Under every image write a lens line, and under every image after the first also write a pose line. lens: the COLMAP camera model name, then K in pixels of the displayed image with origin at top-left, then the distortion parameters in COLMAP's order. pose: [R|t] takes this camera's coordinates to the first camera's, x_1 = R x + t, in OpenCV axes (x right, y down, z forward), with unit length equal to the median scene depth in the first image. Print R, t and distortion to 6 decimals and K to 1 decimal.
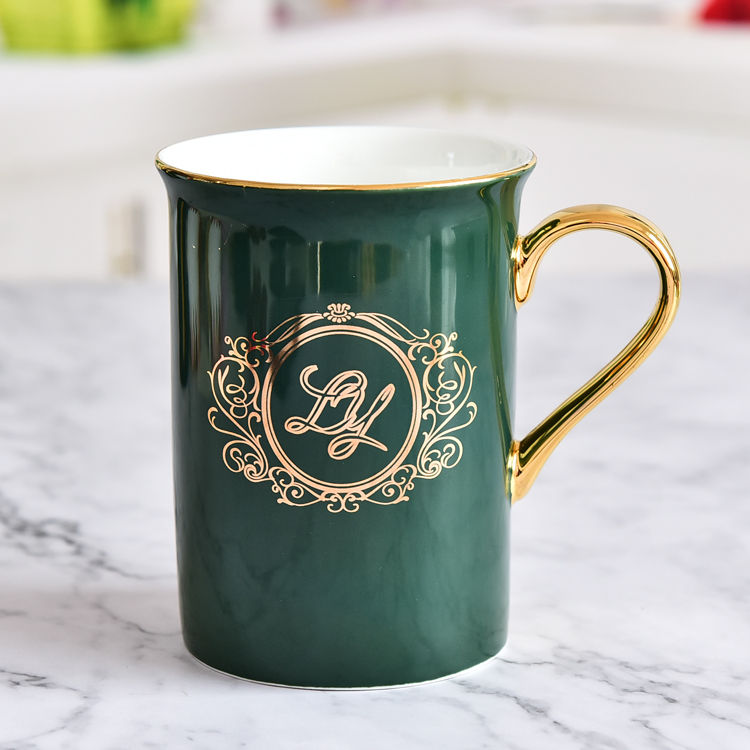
lens RADIAL K [[2707.6, 0, 375.0], [0, 2707.6, 375.0], [0, 0, 1]] dist [-0.067278, -1.739071]
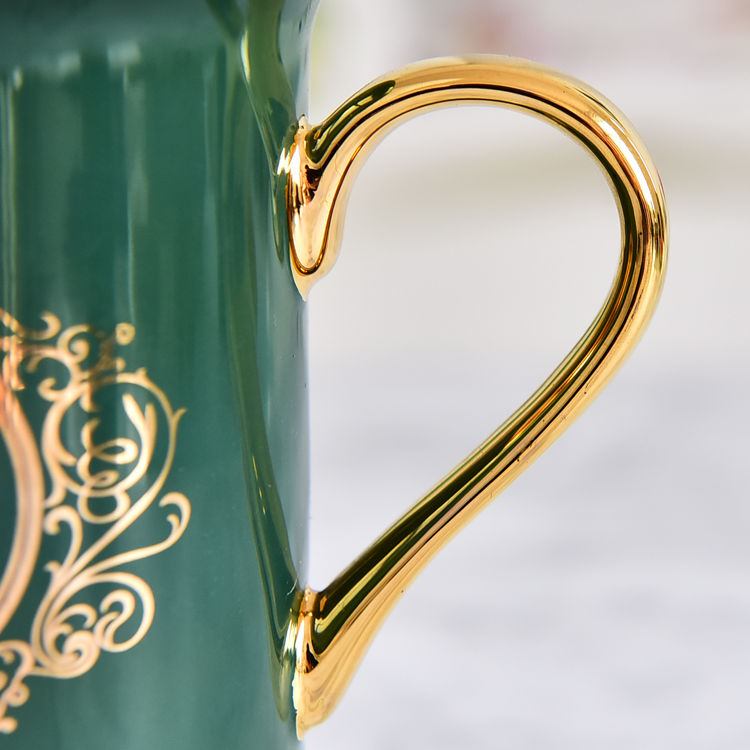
lens RADIAL K [[2816.8, 0, 375.0], [0, 2816.8, 375.0], [0, 0, 1]] dist [0.676717, -3.116841]
pose [[0.999608, -0.002969, -0.027855, 0.080717], [0.000889, 0.997228, -0.074395, 0.024891], [0.027998, 0.074341, 0.996840, 0.561220]]
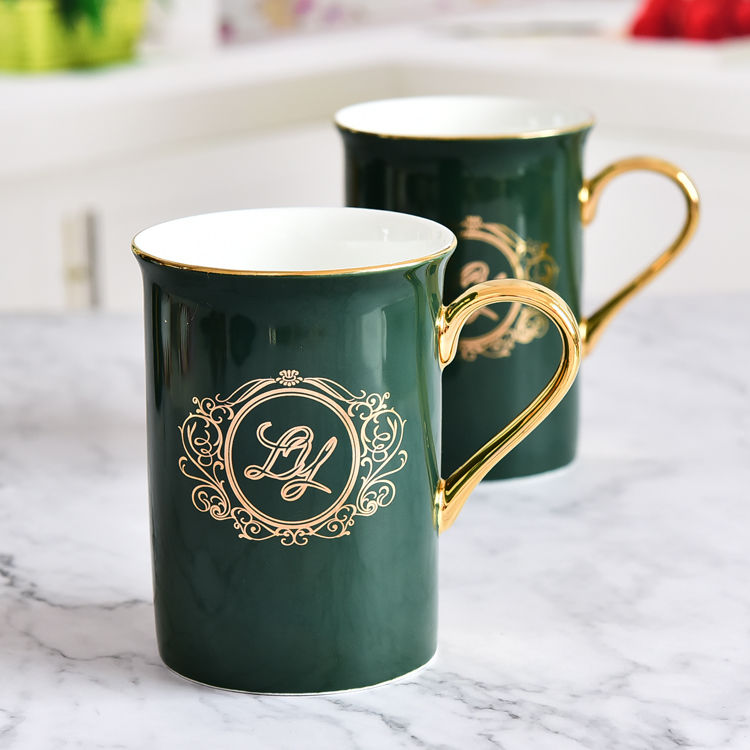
lens RADIAL K [[2839.6, 0, 375.0], [0, 2839.6, 375.0], [0, 0, 1]] dist [-0.066910, 1.817838]
pose [[0.999868, -0.009230, 0.013357, 0.007542], [0.009091, 0.999904, 0.010440, -0.036204], [-0.013453, -0.010317, 0.999856, -0.238199]]
